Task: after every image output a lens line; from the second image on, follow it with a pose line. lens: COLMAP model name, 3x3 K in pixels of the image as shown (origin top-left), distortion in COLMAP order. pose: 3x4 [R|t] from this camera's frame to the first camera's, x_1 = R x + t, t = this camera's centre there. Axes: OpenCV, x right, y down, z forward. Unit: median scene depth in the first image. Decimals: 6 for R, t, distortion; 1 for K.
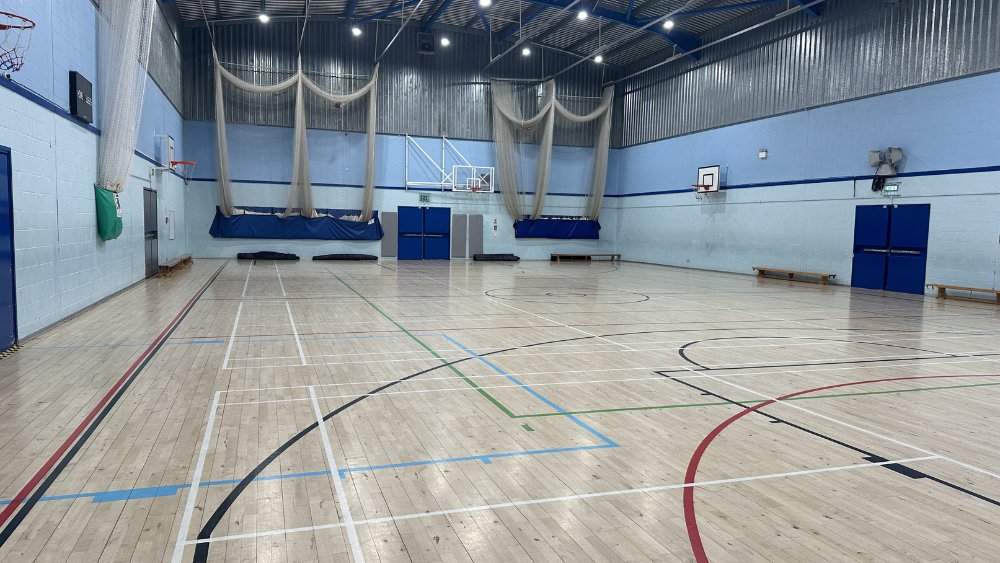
lens RADIAL K [[699.7, 0, 500.0], [0, 699.7, 281.5], [0, 0, 1]] dist [0.004827, 0.001127]
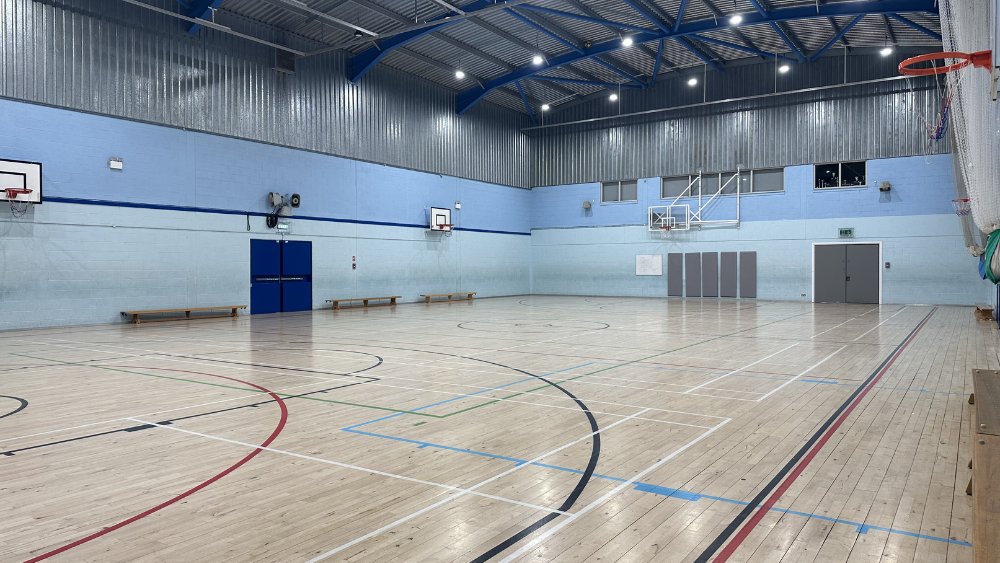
lens RADIAL K [[699.7, 0, 500.0], [0, 699.7, 281.5], [0, 0, 1]] dist [0.004827, 0.001127]
pose [[-0.605364, -0.030143, 0.795378, -0.601433], [0.058501, 0.994895, 0.082230, -0.113015], [-0.793796, 0.096310, -0.600510, 1.393179]]
